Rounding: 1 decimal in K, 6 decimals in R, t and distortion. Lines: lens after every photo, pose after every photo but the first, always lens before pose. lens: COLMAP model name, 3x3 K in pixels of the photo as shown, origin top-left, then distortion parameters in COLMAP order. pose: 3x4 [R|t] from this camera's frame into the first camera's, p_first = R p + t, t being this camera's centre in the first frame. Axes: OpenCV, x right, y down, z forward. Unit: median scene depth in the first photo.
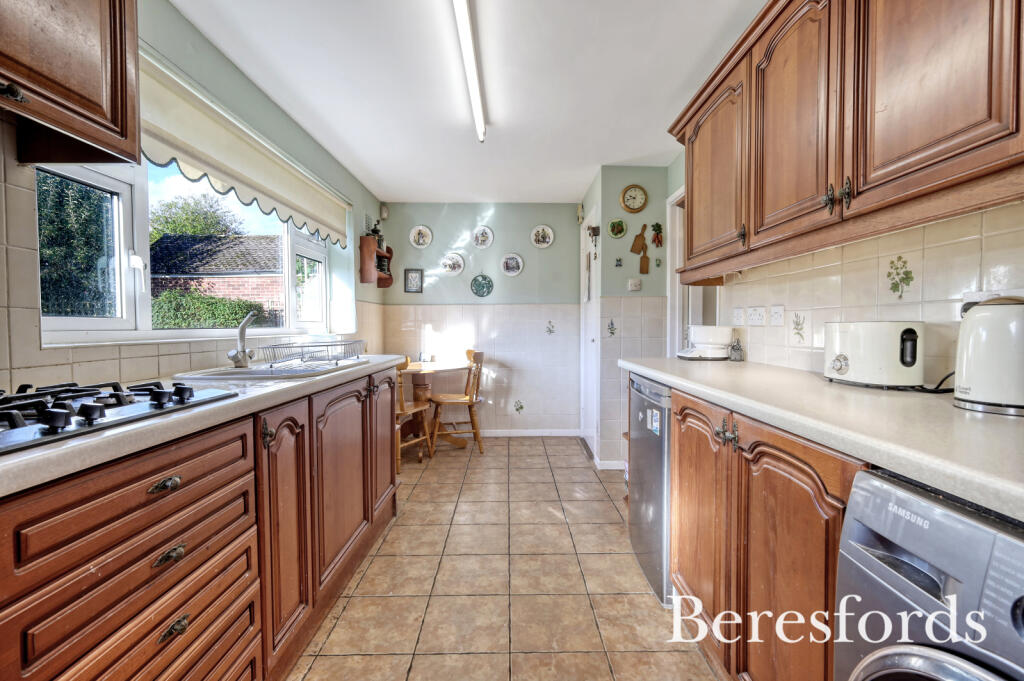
lens RADIAL K [[438.4, 0, 513.3], [0, 438.4, 337.9], [0, 0, 1]] dist [-0.002849, -0.000139]
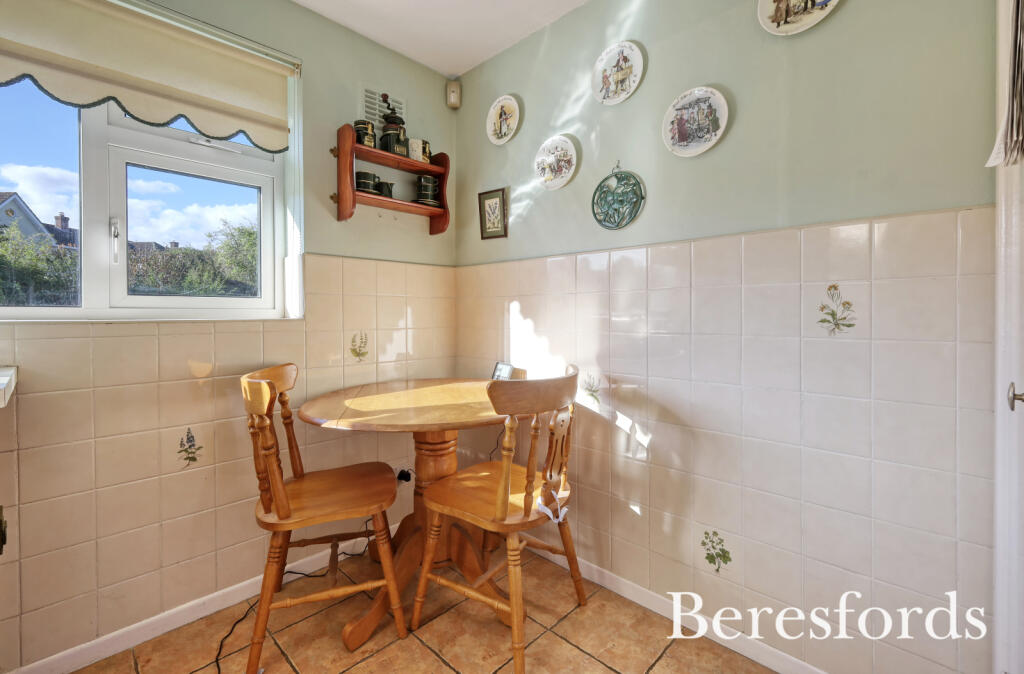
lens RADIAL K [[438.4, 0, 512.4], [0, 438.4, 312.6], [0, 0, 1]] dist [-0.002849, -0.000139]
pose [[0.706772, 0.005100, -0.707423, 0.136690], [-0.014808, 0.999862, -0.007586, -0.015951], [0.707287, 0.015837, 0.706749, 0.665665]]
